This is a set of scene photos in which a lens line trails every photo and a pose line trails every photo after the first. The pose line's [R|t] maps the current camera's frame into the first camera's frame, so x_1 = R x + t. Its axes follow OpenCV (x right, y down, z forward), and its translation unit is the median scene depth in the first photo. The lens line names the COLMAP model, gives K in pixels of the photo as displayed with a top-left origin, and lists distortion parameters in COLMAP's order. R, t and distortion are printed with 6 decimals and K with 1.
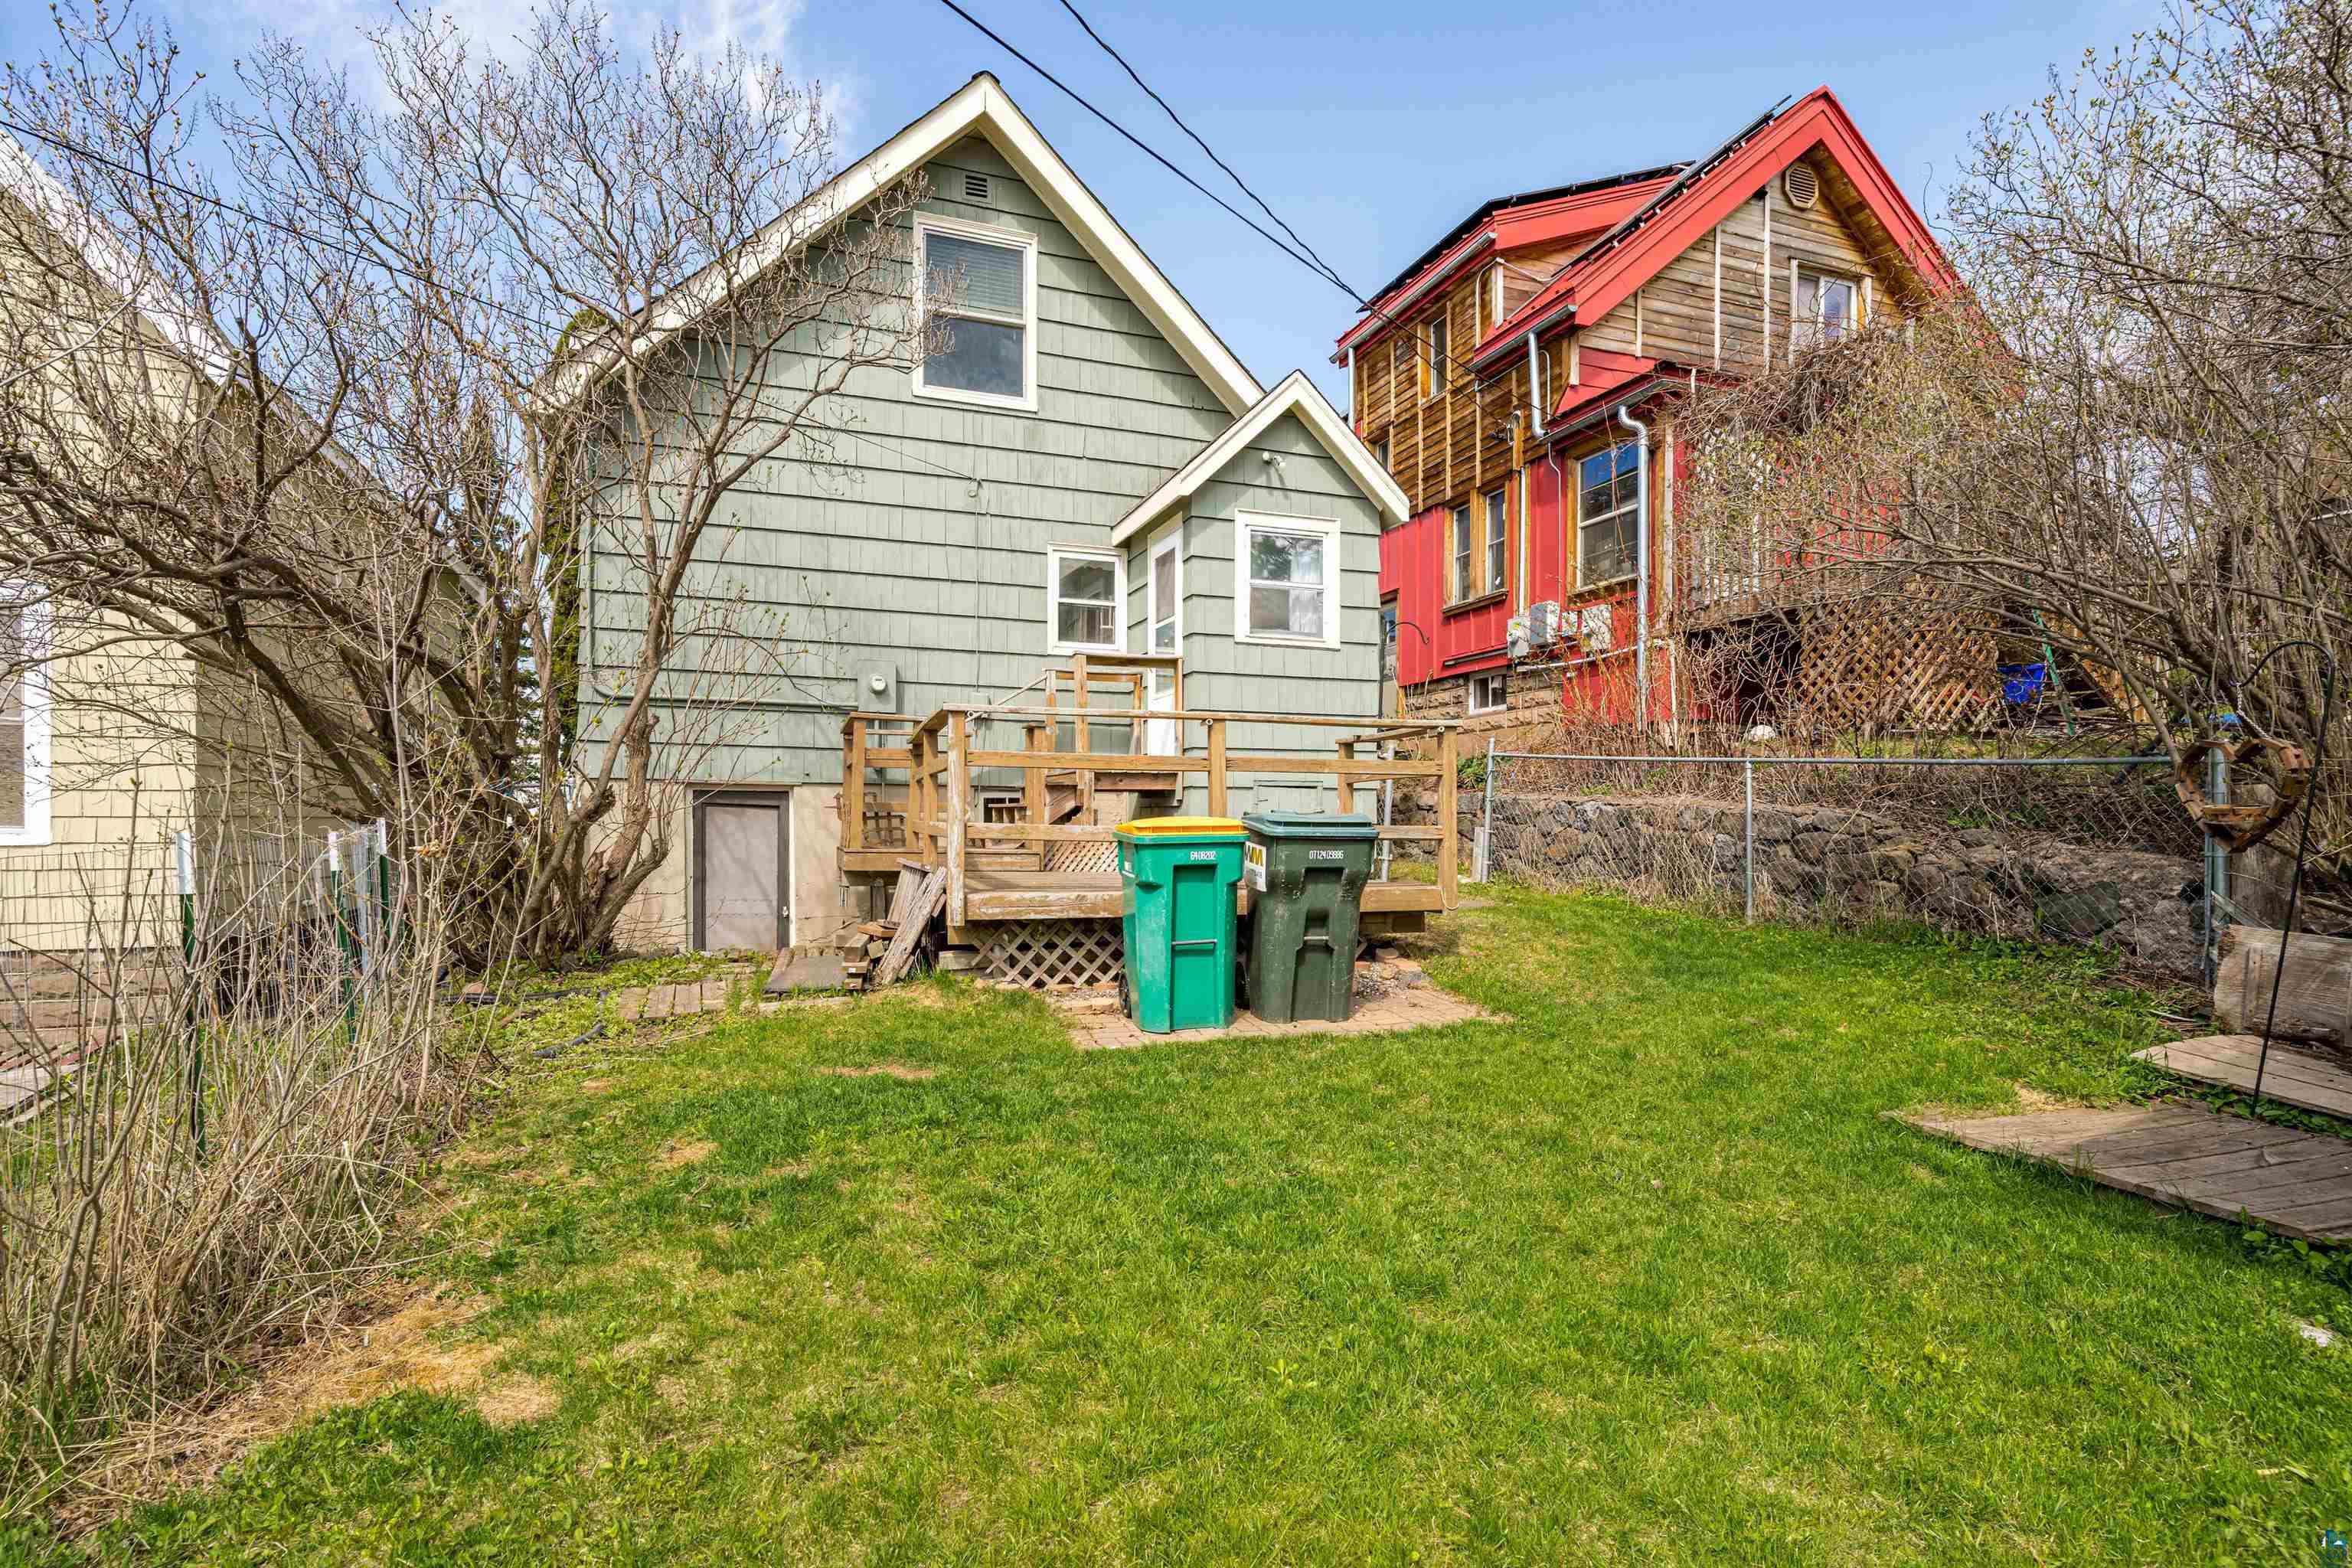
lens RADIAL K [[1127.6, 0, 1180.9], [0, 1127.6, 791.8], [0, 0, 1]] dist [0.000628, 0.000498]
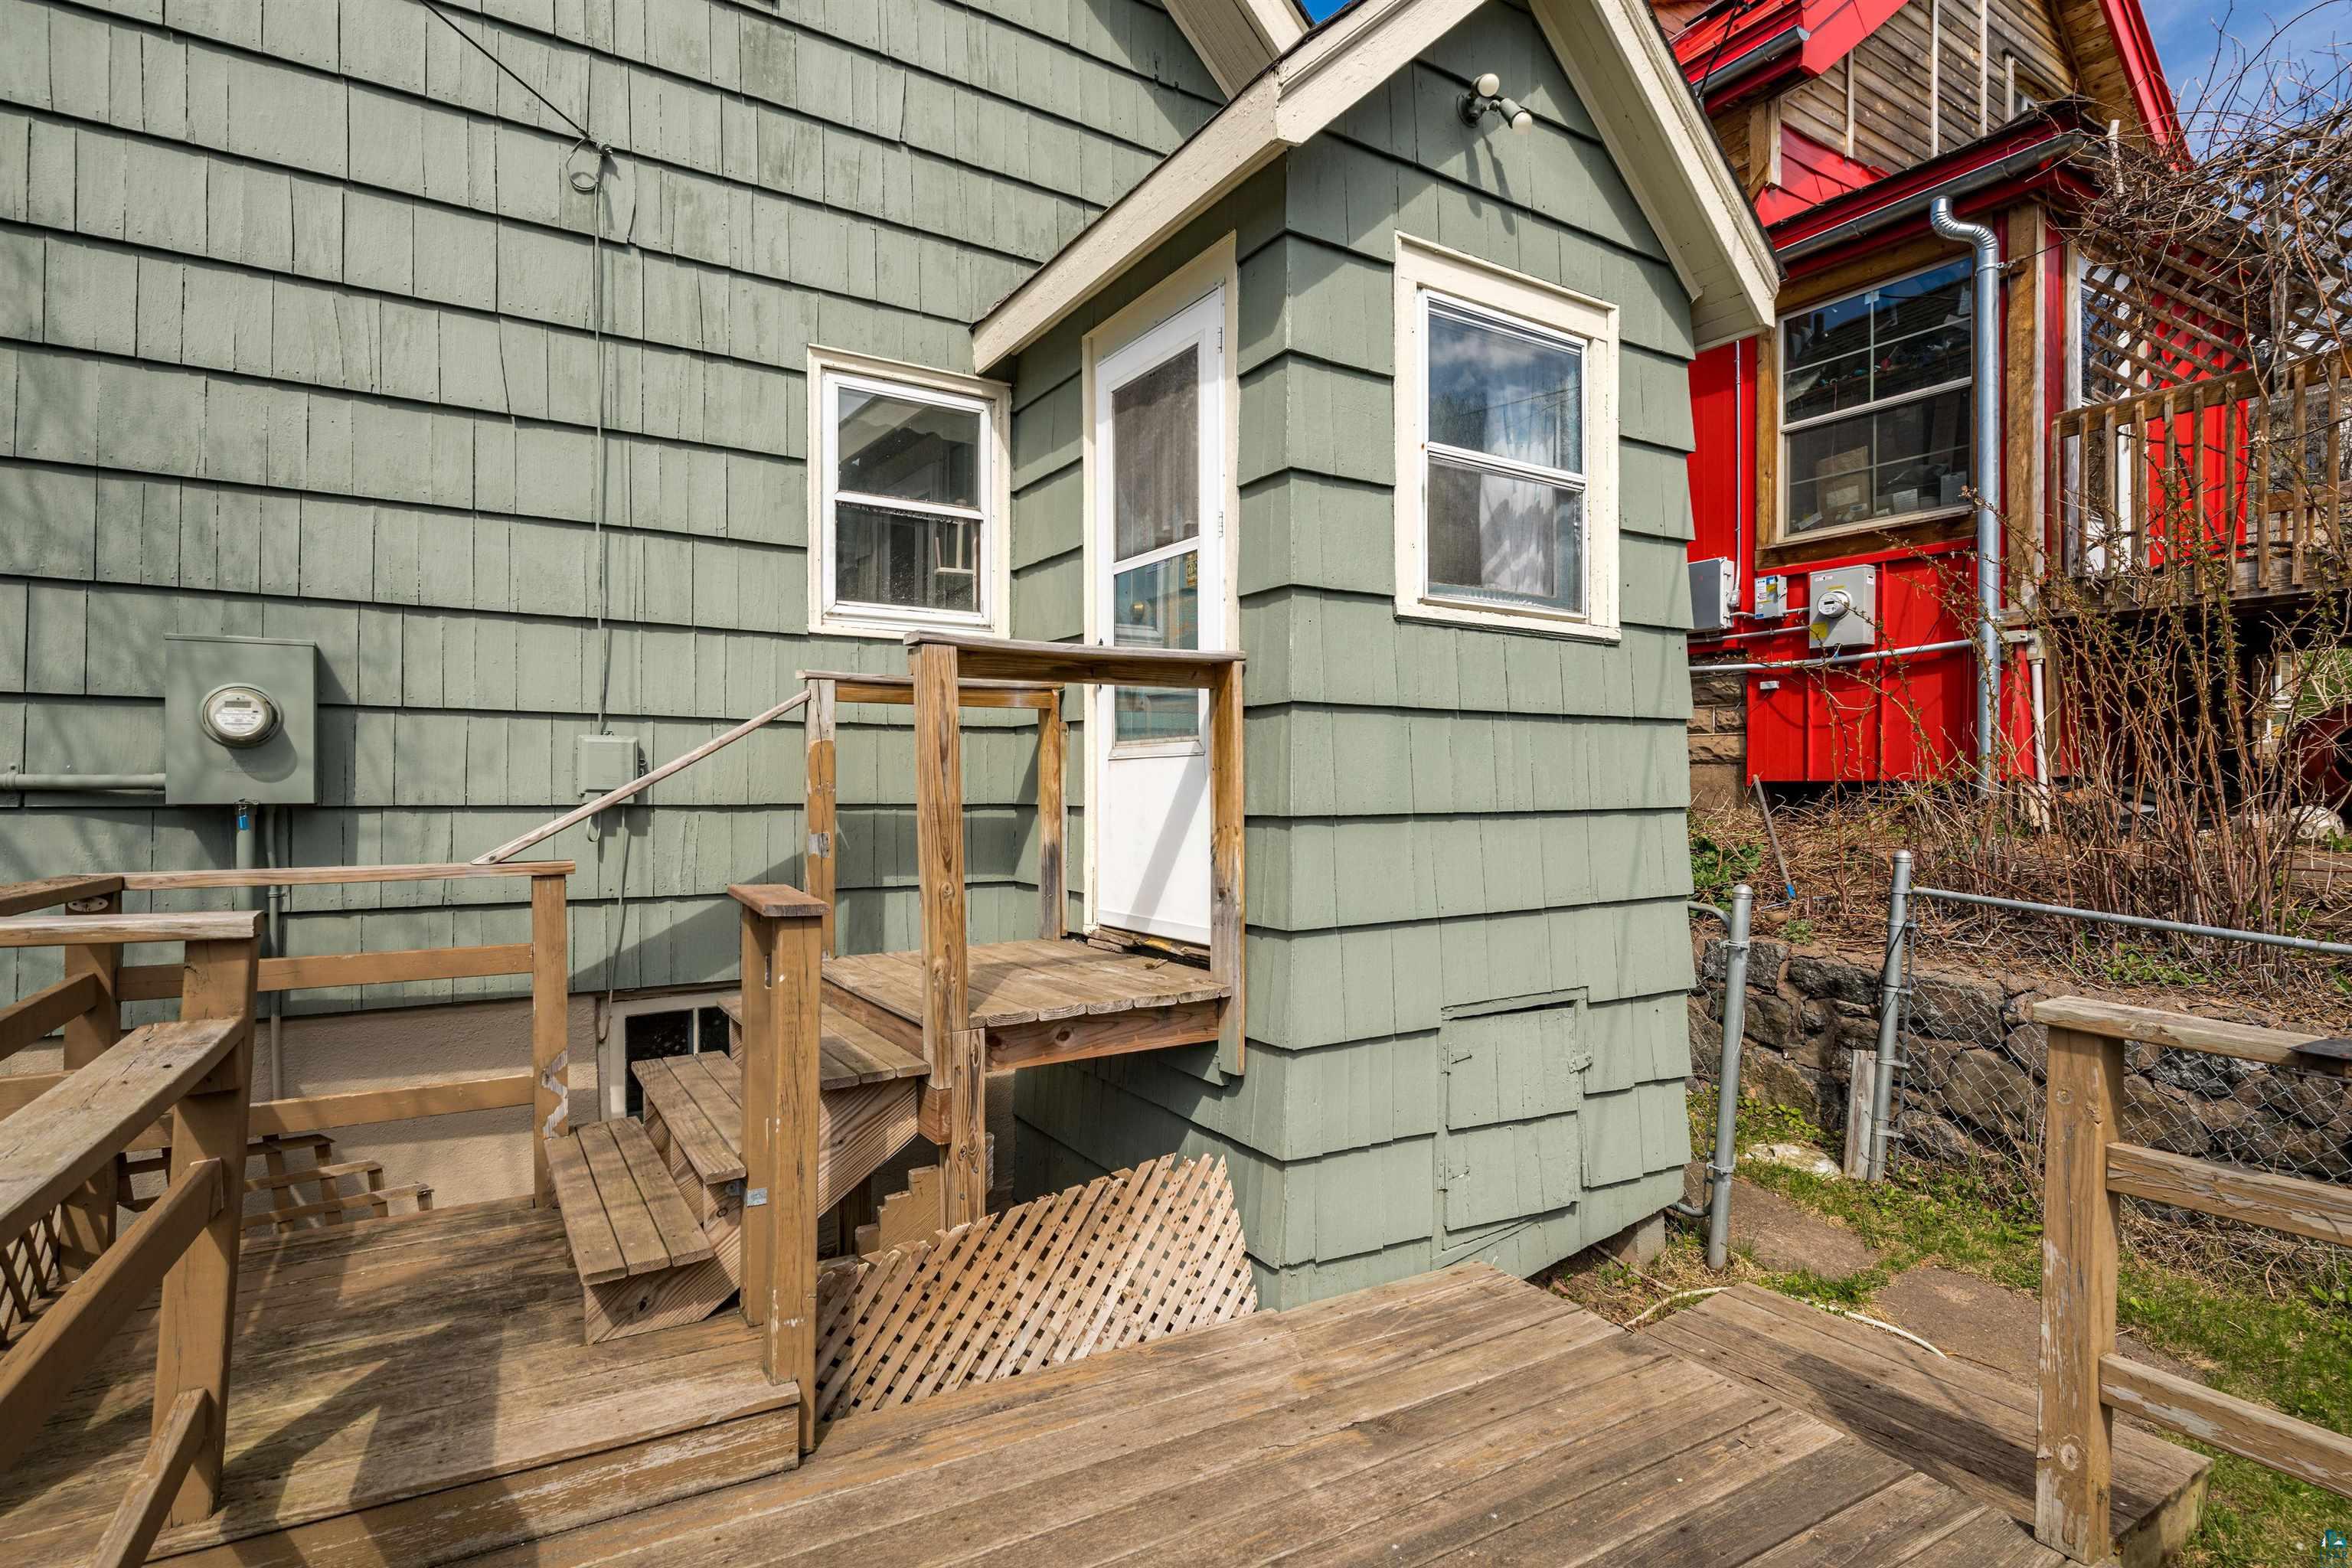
lens RADIAL K [[1127.6, 0, 1246.2], [0, 1127.6, 751.3], [0, 0, 1]] dist [0.000628, 0.000498]
pose [[0.963331, -0.005181, 0.268266, -0.077519], [0.007657, 0.999937, -0.008184, -0.076927], [-0.268207, 0.009938, 0.963310, 0.586483]]
